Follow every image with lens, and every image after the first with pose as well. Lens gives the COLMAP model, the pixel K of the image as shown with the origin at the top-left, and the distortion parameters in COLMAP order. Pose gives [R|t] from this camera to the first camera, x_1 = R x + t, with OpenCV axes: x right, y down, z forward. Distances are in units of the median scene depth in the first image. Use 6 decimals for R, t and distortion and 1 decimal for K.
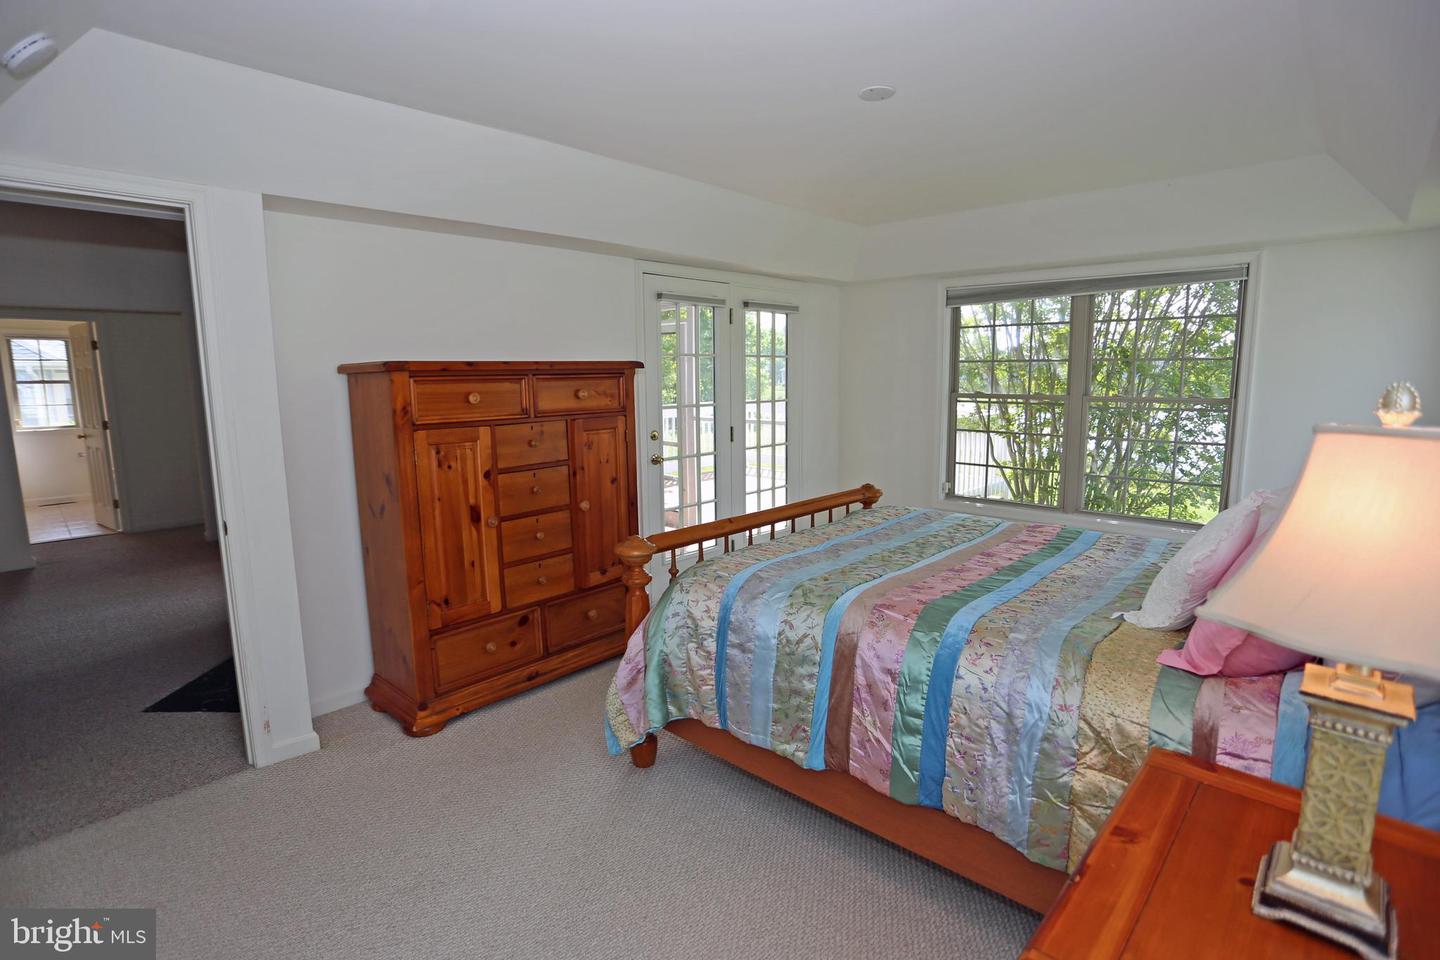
lens RADIAL K [[702.3, 0, 719.5], [0, 702.3, 466.6], [0, 0, 1]] dist [-0.065681, 0.022603]
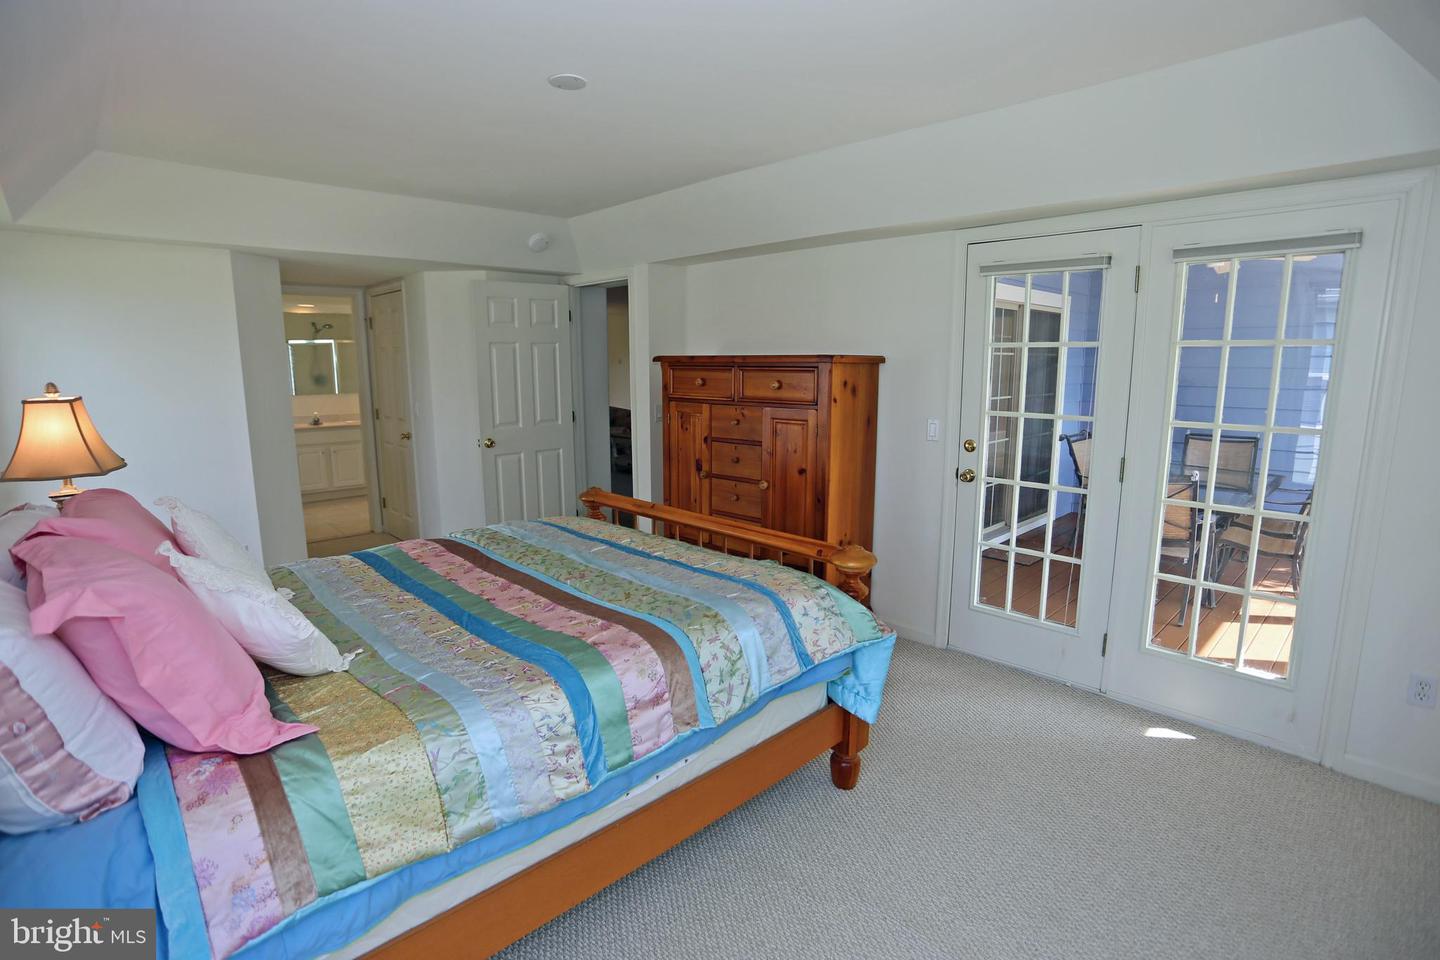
lens RADIAL K [[702.3, 0, 717.8], [0, 702.3, 482.8], [0, 0, 1]] dist [-0.065681, 0.022603]
pose [[-0.046600, 0.190077, -0.980663, 0.984494], [-0.130351, 0.972177, 0.194626, -0.169185], [0.990372, 0.136900, -0.020527, 1.022687]]
